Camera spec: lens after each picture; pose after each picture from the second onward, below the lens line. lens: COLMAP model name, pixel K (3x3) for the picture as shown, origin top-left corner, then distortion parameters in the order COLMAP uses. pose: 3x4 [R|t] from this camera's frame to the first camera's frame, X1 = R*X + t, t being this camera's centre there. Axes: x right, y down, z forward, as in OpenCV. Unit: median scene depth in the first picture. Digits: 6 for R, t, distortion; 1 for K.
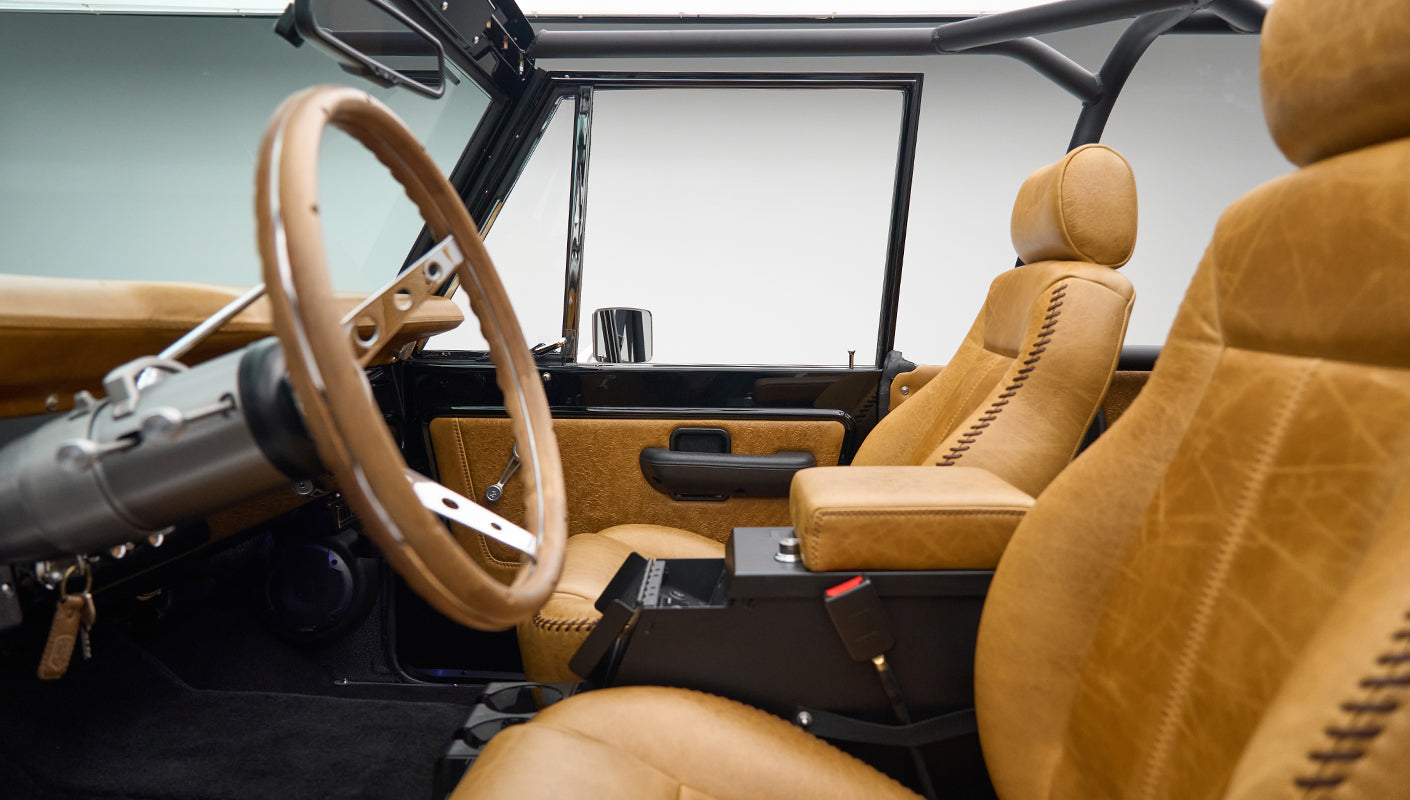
lens RADIAL K [[982.5, 0, 699.1], [0, 982.5, 363.6], [0, 0, 1]] dist [0.001066, -0.007893]
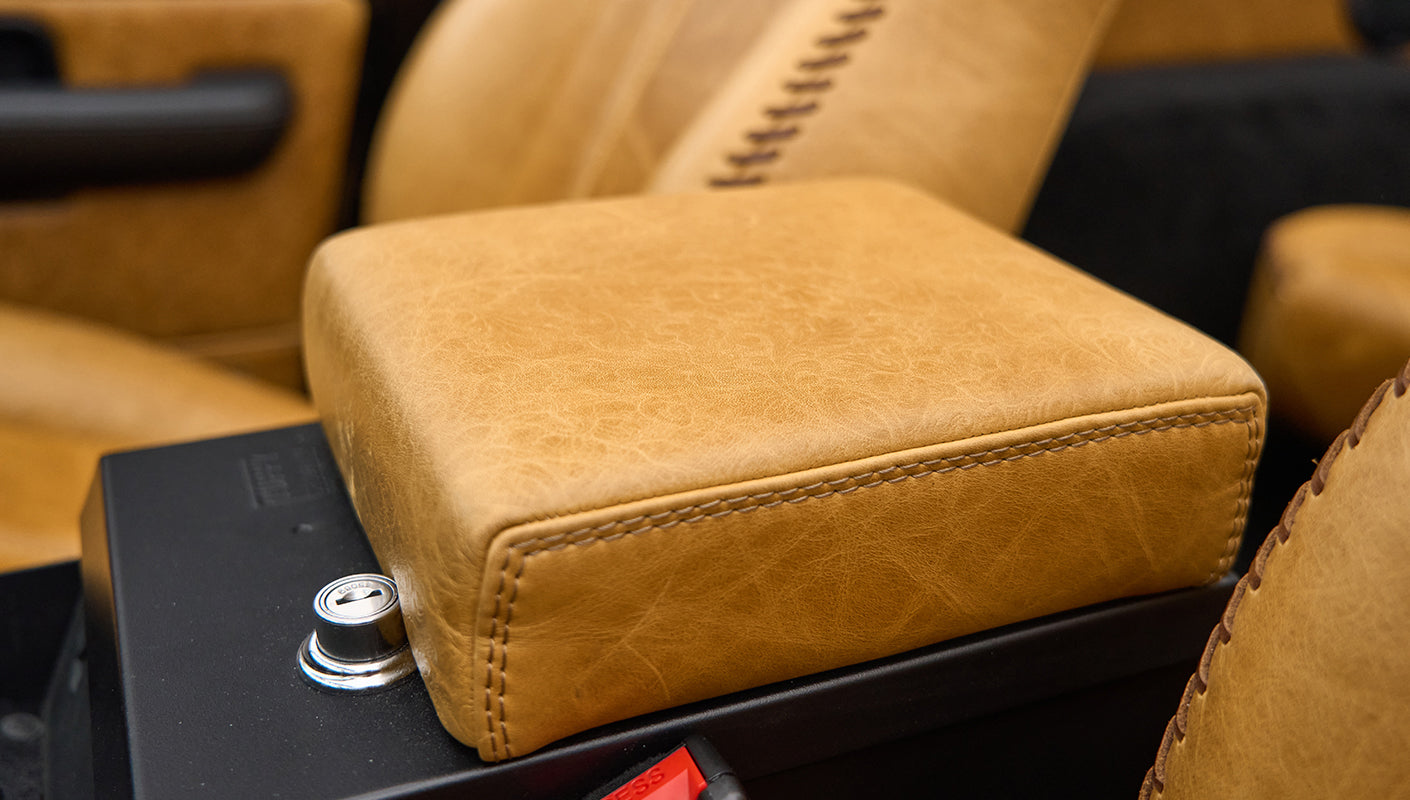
lens RADIAL K [[1416.2, 0, 710.0], [0, 1416.2, 397.1], [0, 0, 1]] dist [0.010325, 0.000000]
pose [[0.904555, -0.149533, 0.399274, 0.029320], [-0.004971, 0.932717, 0.360575, 0.003515], [-0.426327, -0.328145, 0.842951, 0.521436]]
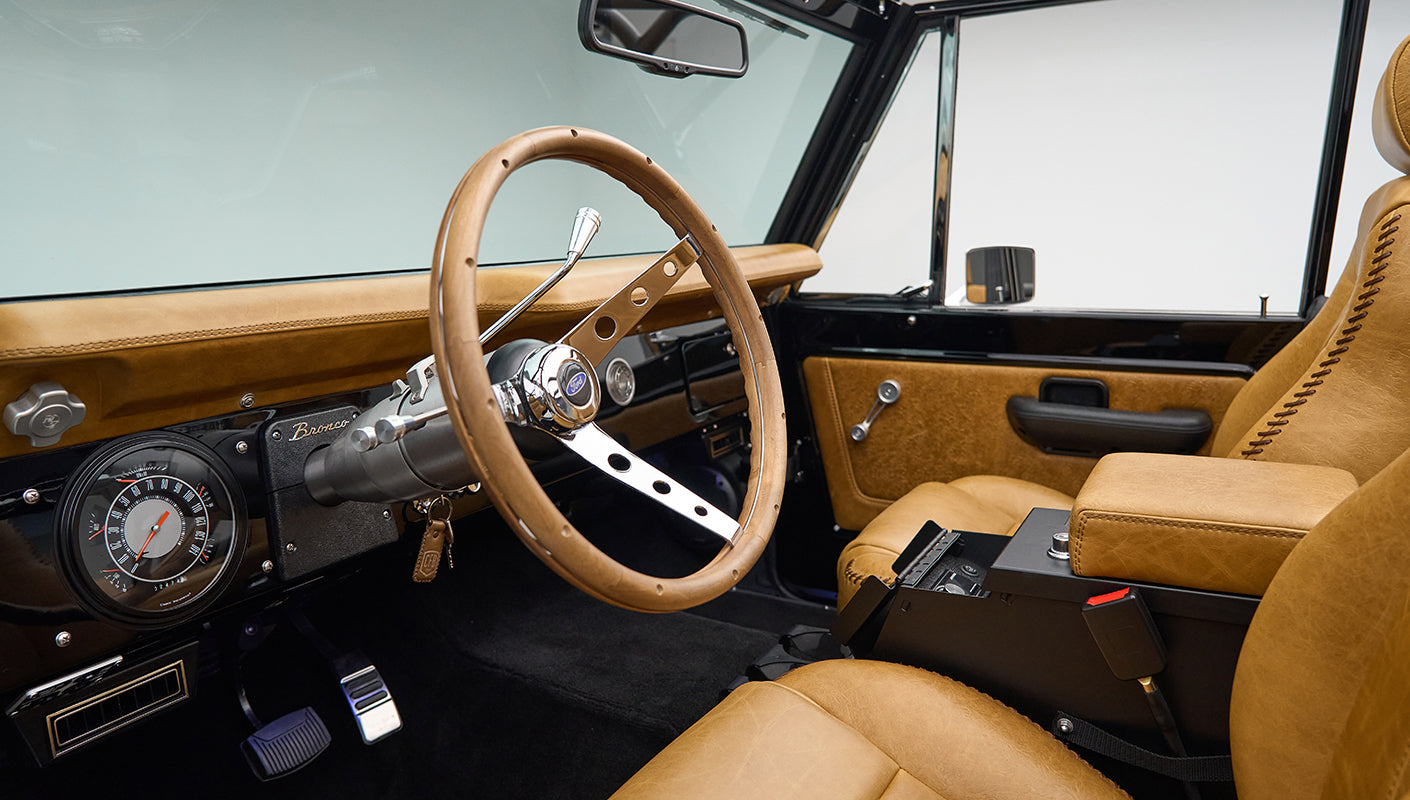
lens RADIAL K [[982.5, 0, 696.1], [0, 982.5, 363.6], [0, 0, 1]] dist [0.001066, -0.007893]
pose [[0.885451, 0.037712, -0.463200, 0.160175], [0.008180, 0.995283, 0.096668, -0.057406], [0.464661, -0.089384, 0.880966, 0.026453]]
